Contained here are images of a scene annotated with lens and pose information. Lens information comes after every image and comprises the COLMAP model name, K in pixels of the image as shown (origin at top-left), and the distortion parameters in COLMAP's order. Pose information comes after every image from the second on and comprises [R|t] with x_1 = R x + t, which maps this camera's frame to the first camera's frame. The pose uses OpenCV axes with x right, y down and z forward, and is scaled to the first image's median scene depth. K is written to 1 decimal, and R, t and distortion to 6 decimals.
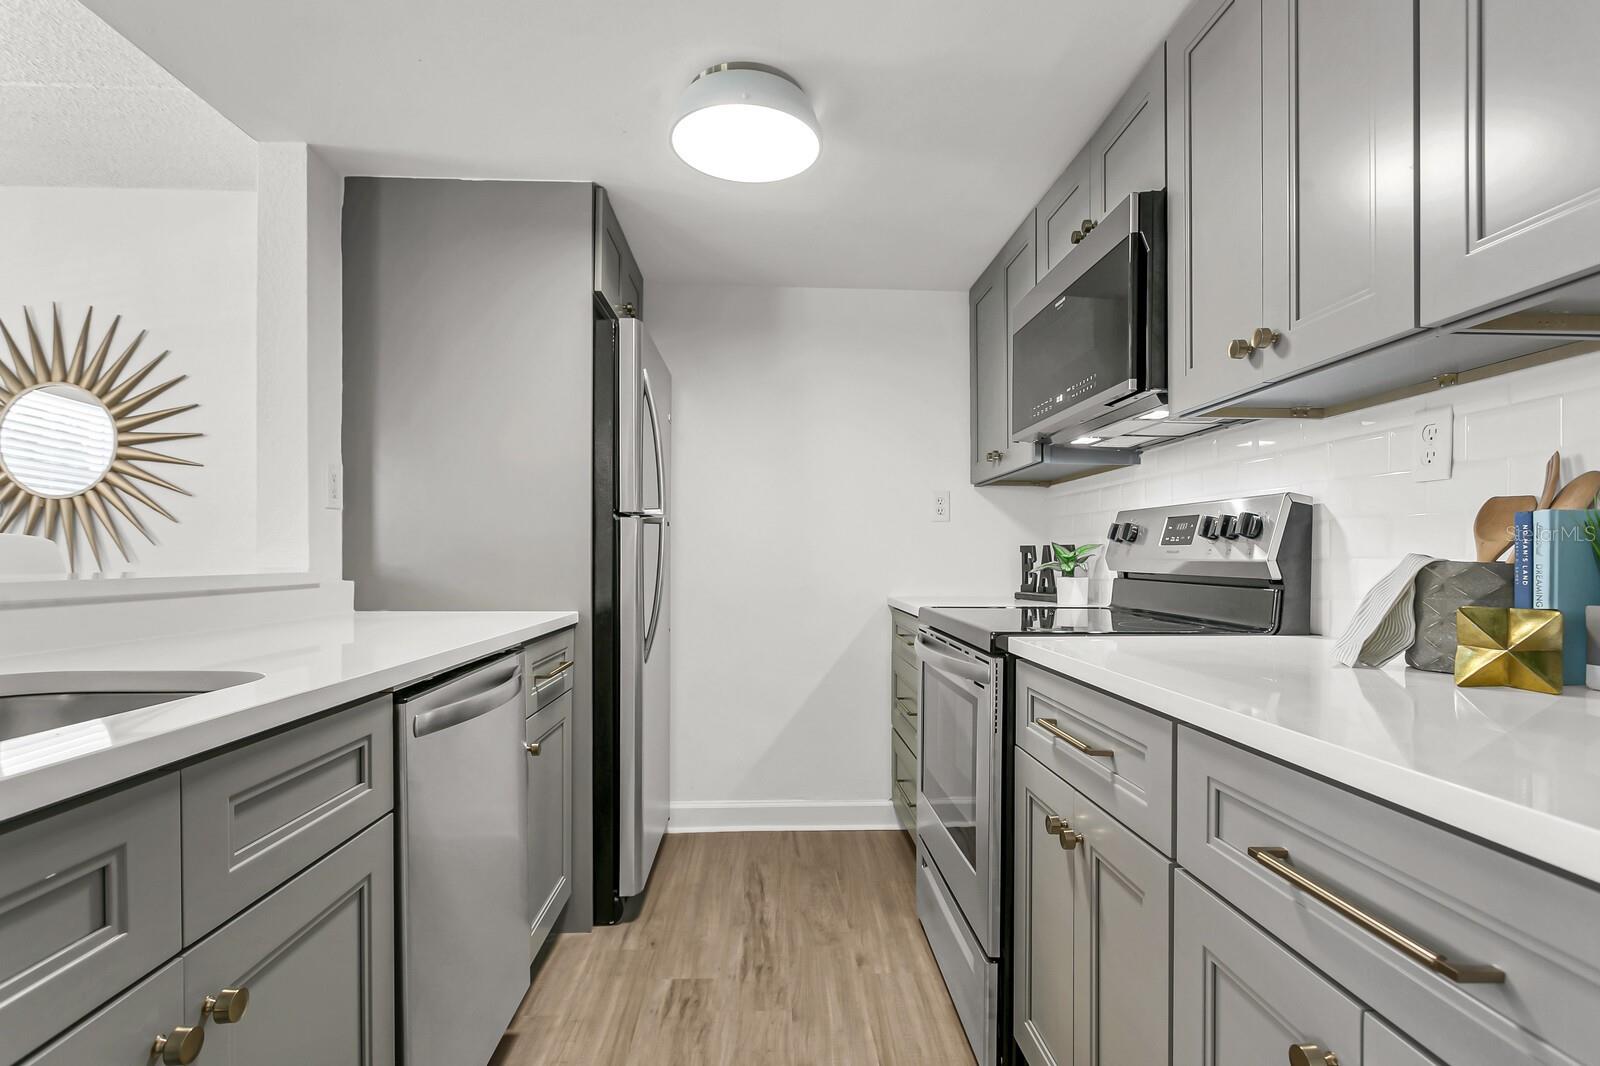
lens RADIAL K [[814.5, 0, 801.4], [0, 814.5, 542.1], [0, 0, 1]] dist [-0.002453, 0.000407]
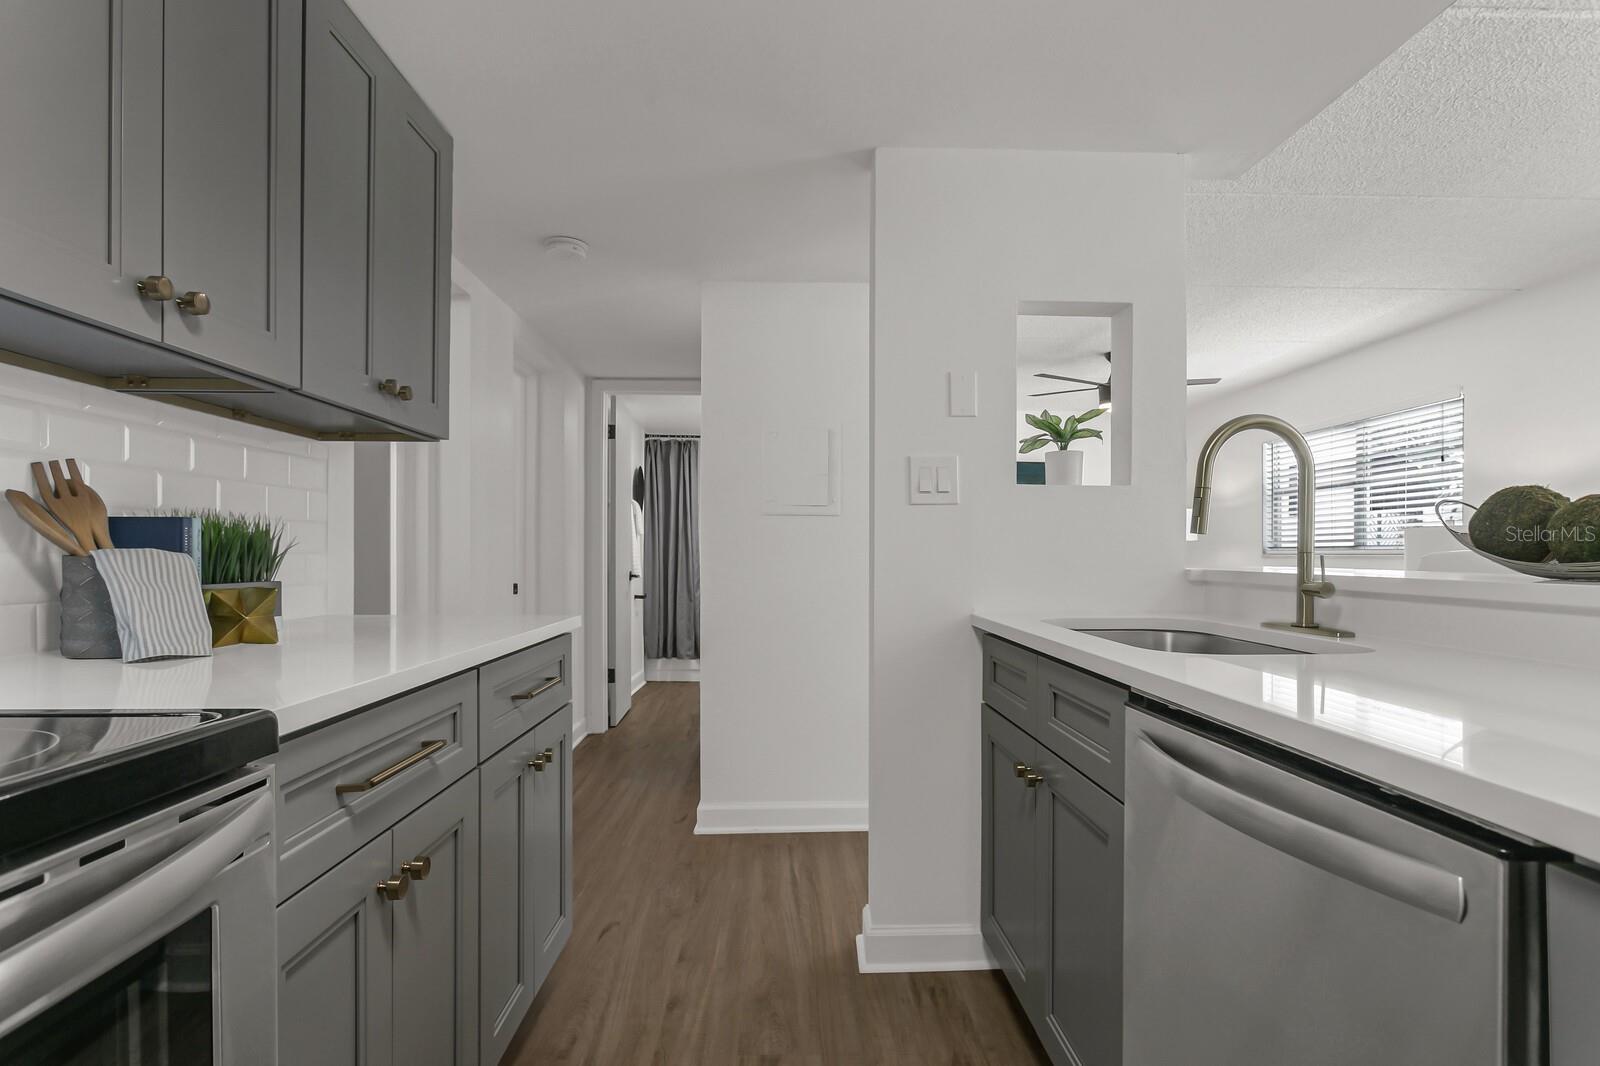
lens RADIAL K [[814.5, 0, 800.6], [0, 814.5, 537.2], [0, 0, 1]] dist [-0.002453, 0.000407]
pose [[0.999613, -0.007866, -0.026692, 0.013440], [0.007800, 0.999966, -0.002582, -0.005756], [0.026712, 0.002373, 0.999640, -0.273231]]
